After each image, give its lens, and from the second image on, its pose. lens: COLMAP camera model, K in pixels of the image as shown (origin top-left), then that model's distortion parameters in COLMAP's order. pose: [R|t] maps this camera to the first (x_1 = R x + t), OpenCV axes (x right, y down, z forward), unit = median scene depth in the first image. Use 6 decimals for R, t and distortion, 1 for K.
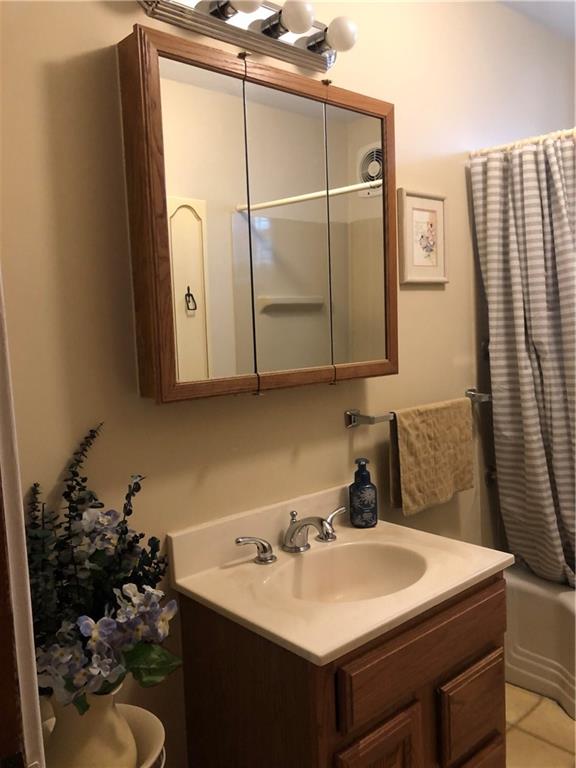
lens RADIAL K [[630.1, 0, 288.0], [0, 630.1, 384.0], [0, 0, 1]] dist [0.003258, 0.006042]
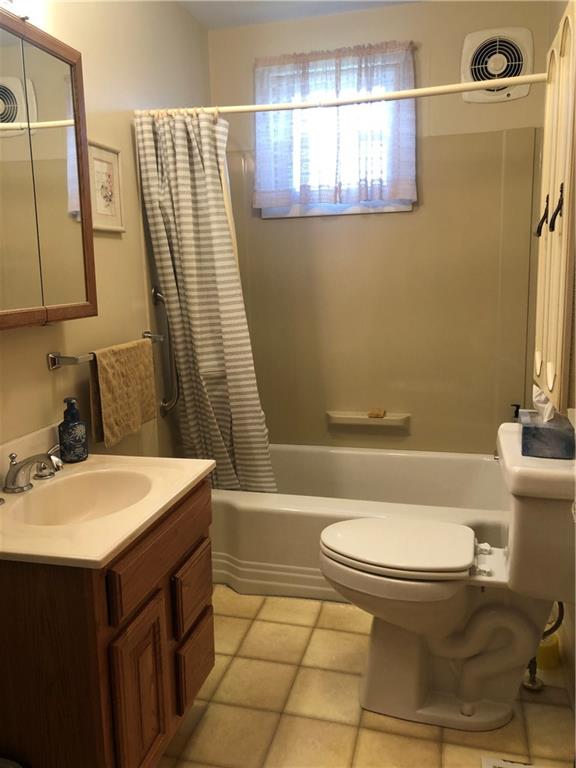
lens RADIAL K [[630.1, 0, 288.0], [0, 630.1, 384.0], [0, 0, 1]] dist [0.003258, 0.006042]
pose [[0.815376, -0.078446, 0.573593, -0.182973], [0.038558, 0.995936, 0.081396, 0.024292], [-0.577646, -0.044251, 0.815087, -0.060662]]
